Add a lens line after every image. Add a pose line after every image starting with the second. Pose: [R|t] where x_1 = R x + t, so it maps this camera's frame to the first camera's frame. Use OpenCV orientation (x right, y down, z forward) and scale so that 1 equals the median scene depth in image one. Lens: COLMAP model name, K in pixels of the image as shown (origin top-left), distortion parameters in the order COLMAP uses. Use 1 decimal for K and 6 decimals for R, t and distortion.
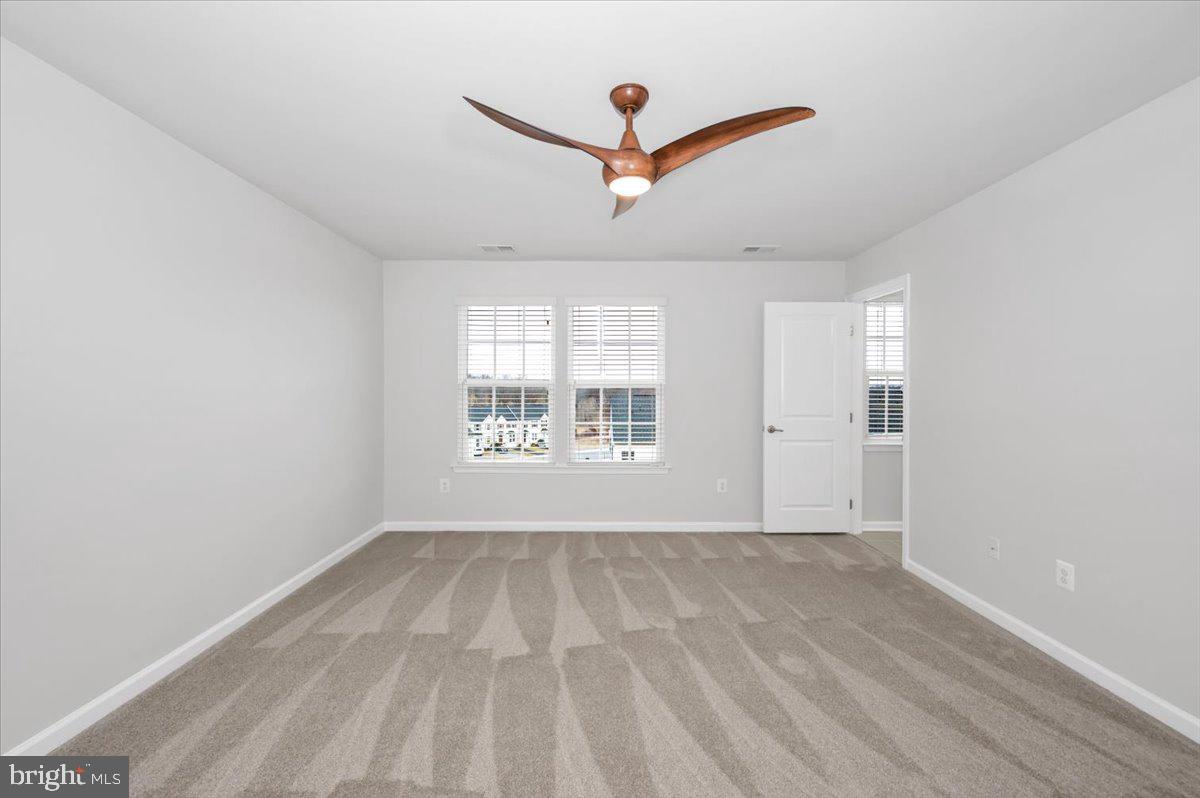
lens RADIAL K [[481.7, 0, 601.8], [0, 481.7, 404.5], [0, 0, 1]] dist [0.000013, 0.000687]
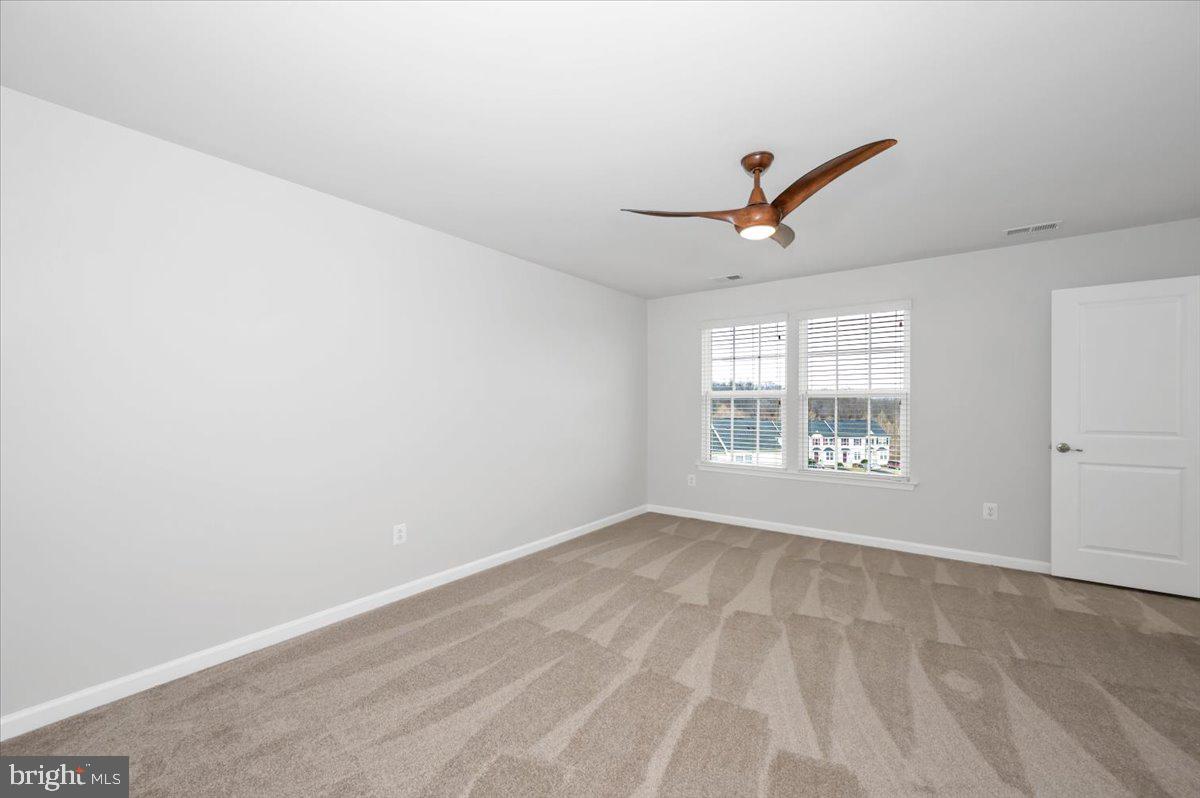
lens RADIAL K [[481.7, 0, 598.2], [0, 481.7, 427.1], [0, 0, 1]] dist [0.000013, 0.000687]
pose [[0.802282, 0.028055, -0.596286, 0.311826], [-0.017270, 0.999568, 0.023793, 0.016999], [0.596695, -0.008791, 0.802420, -0.159895]]
